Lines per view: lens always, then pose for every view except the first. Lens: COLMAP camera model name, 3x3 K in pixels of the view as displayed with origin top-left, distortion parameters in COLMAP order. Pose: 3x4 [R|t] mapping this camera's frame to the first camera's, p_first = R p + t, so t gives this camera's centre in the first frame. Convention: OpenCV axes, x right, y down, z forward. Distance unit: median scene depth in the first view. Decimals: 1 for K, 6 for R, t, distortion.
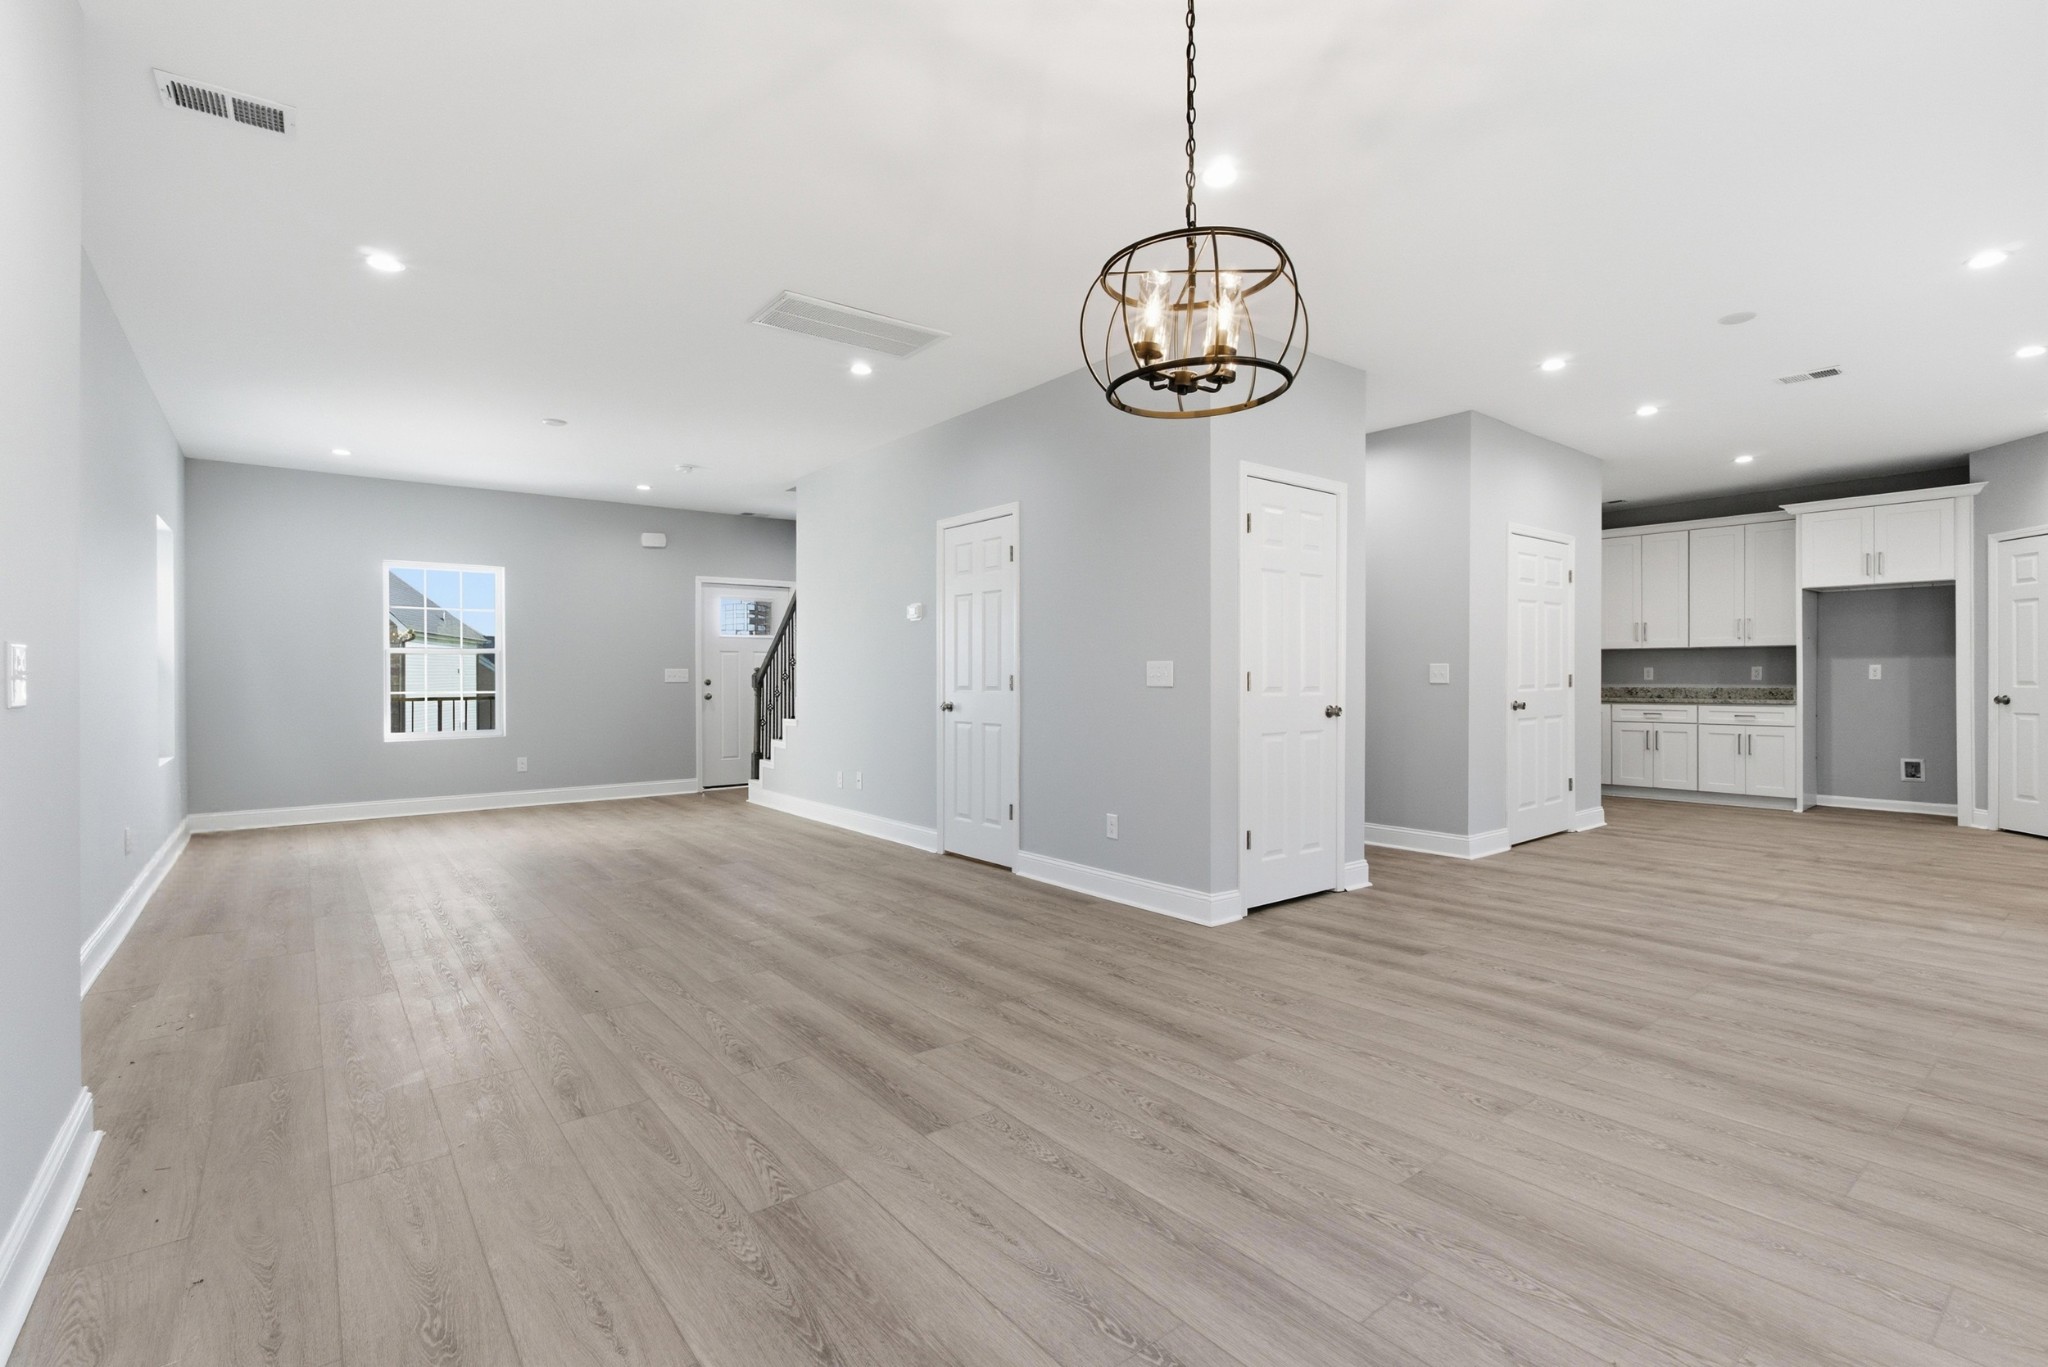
lens RADIAL K [[940.2, 0, 1041.9], [0, 940.2, 683.1], [0, 0, 1]] dist [-0.022243, 0.006658]
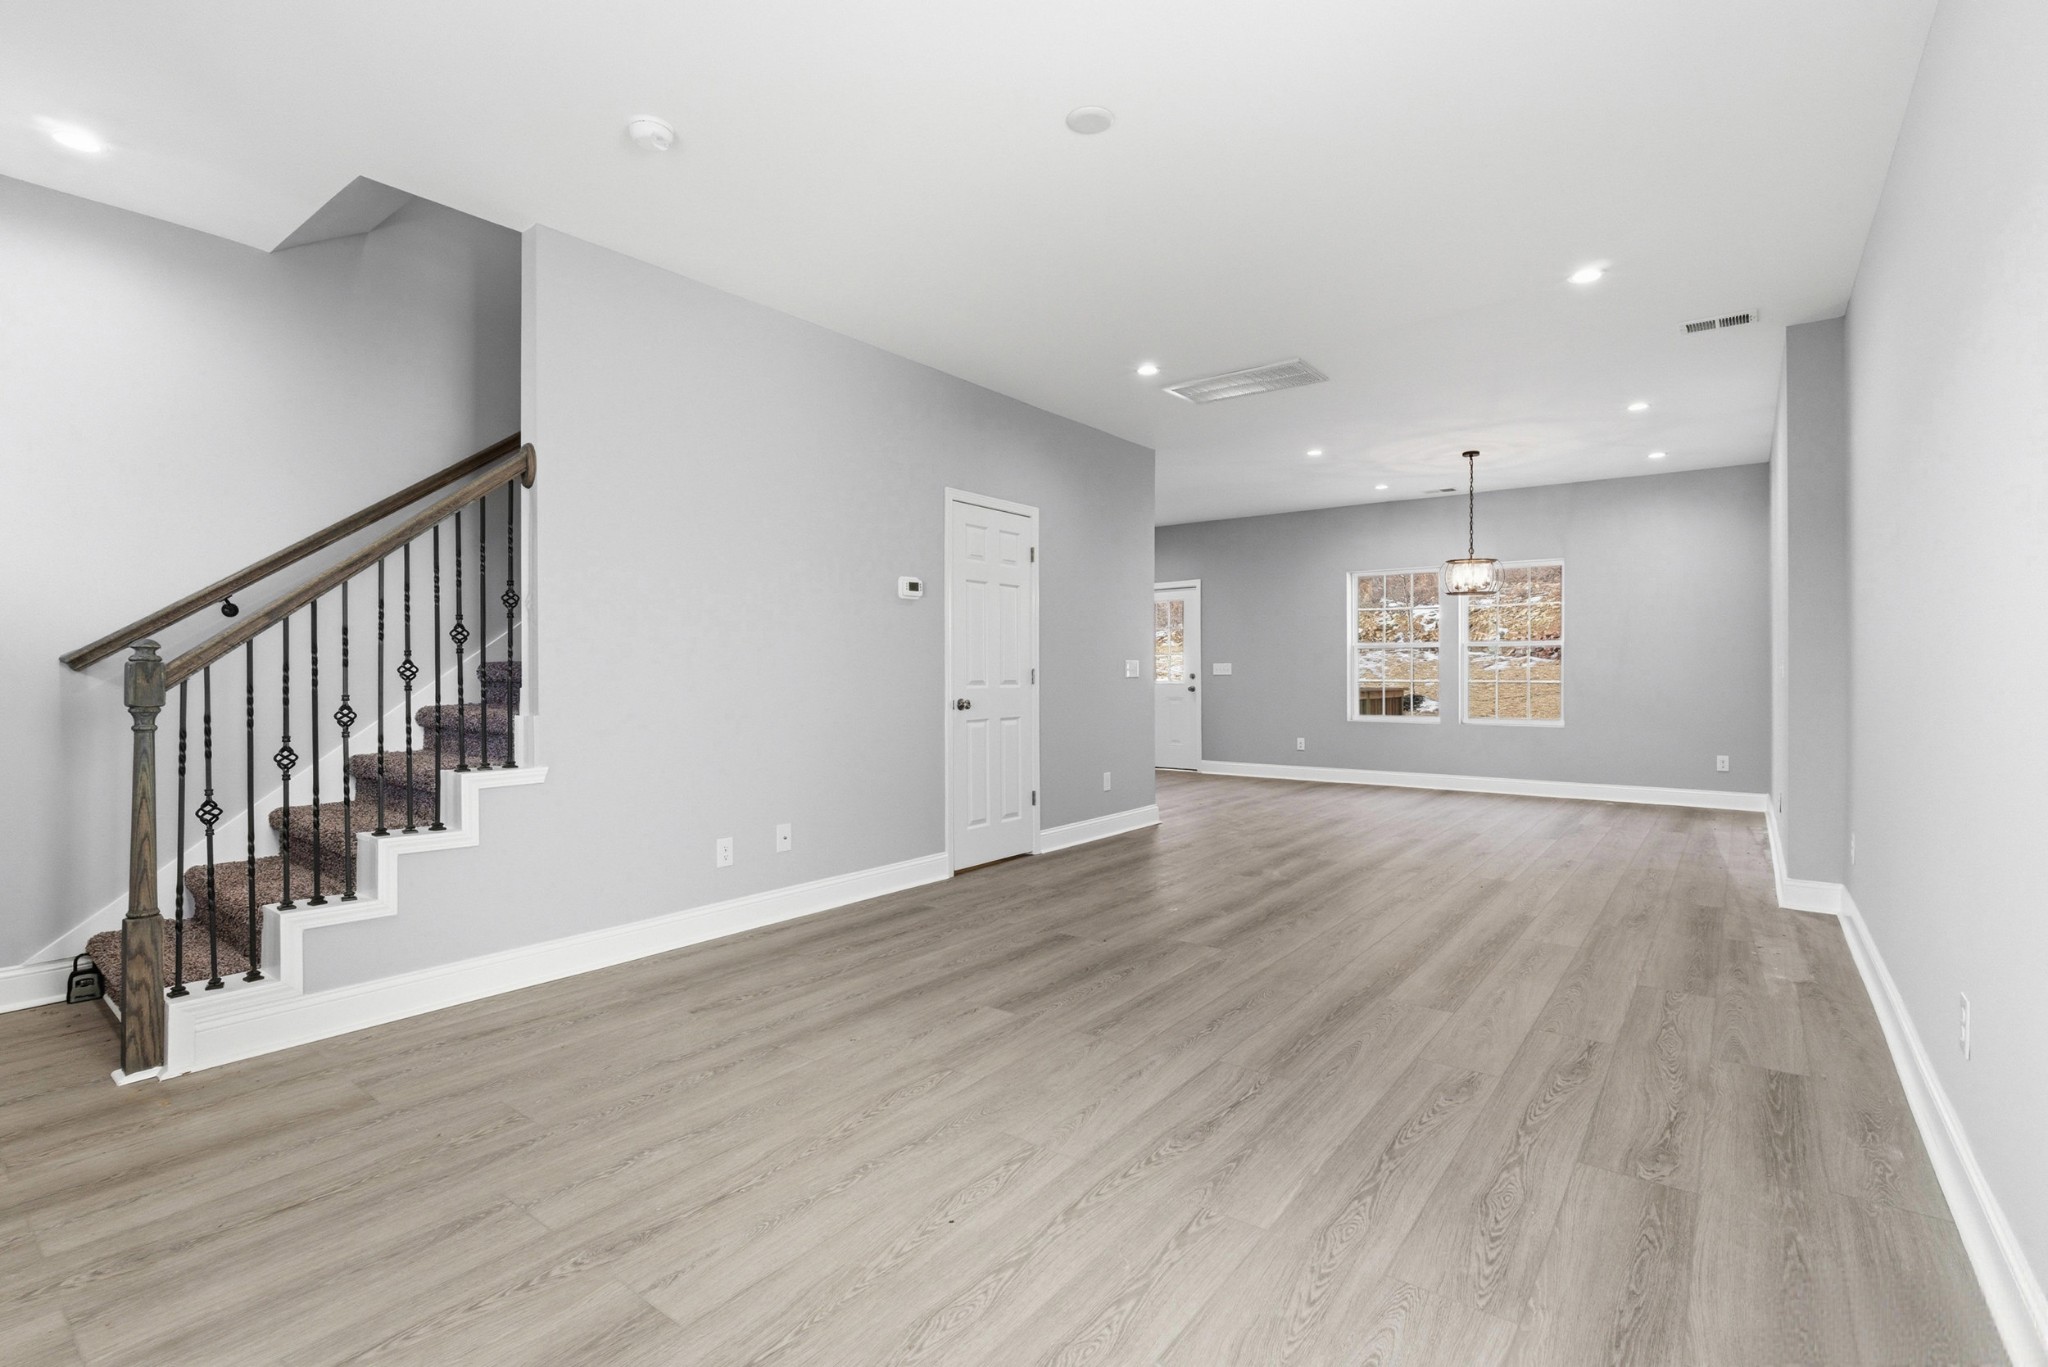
lens RADIAL K [[940.2, 0, 1039.2], [0, 940.2, 682.3], [0, 0, 1]] dist [-0.022243, 0.006658]
pose [[-0.244236, -0.007432, 0.969687, -0.958601], [0.009033, 0.999910, 0.009939, -0.003562], [-0.969674, 0.011187, -0.244147, 1.129281]]
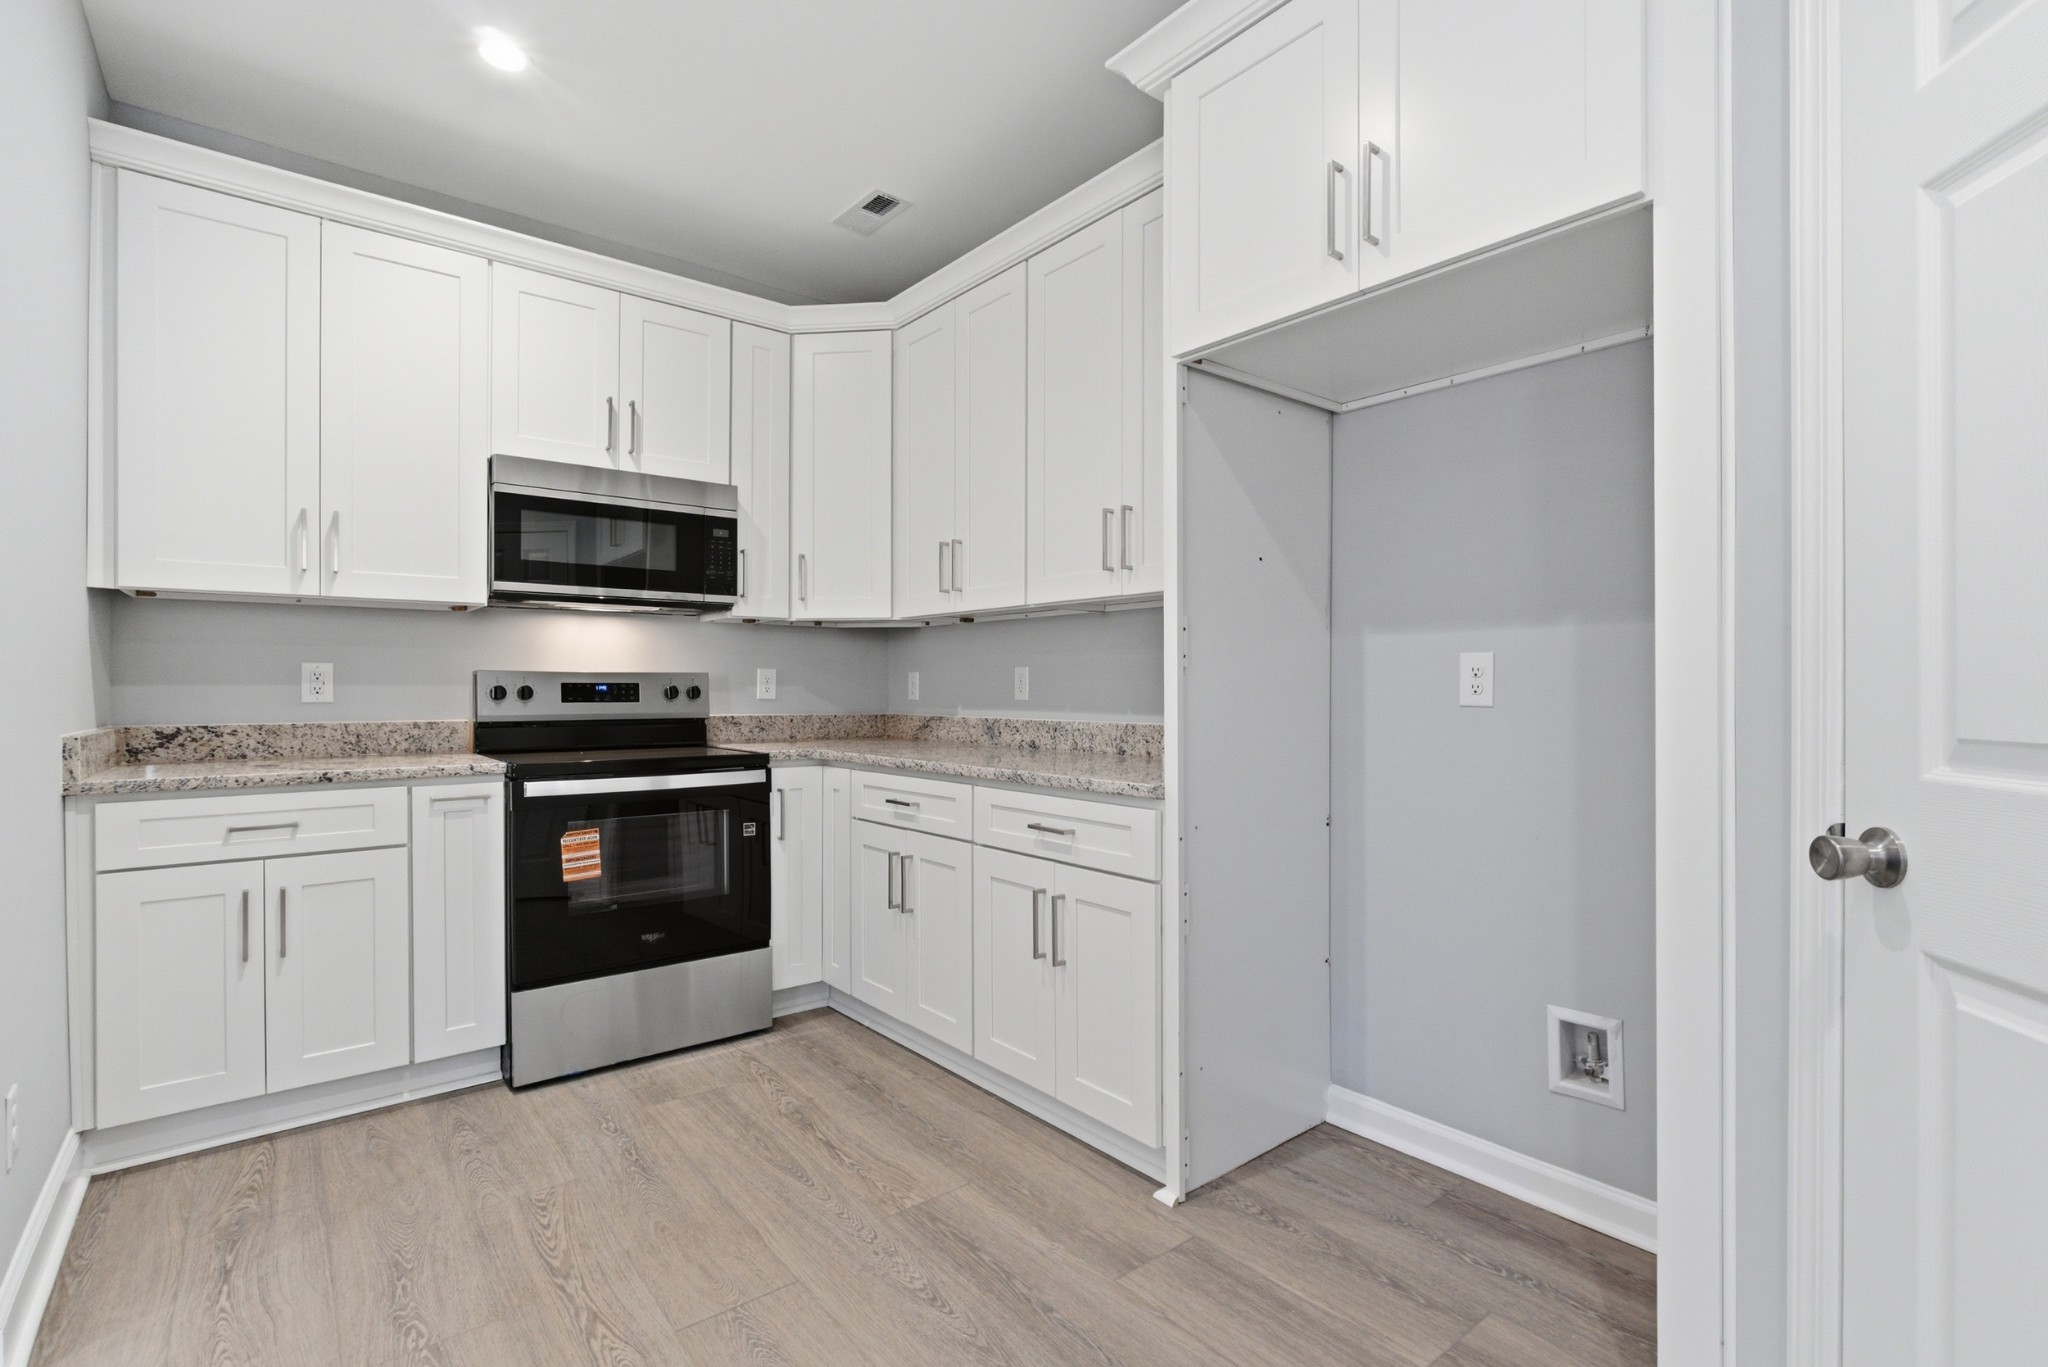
lens RADIAL K [[940.2, 0, 1051.4], [0, 940.2, 692.4], [0, 0, 1]] dist [-0.022243, 0.006658]
pose [[0.999924, 0.004356, 0.011575, 0.992230], [-0.004351, 0.999990, -0.000490, -0.009401], [-0.011577, 0.000440, 0.999933, 0.931763]]
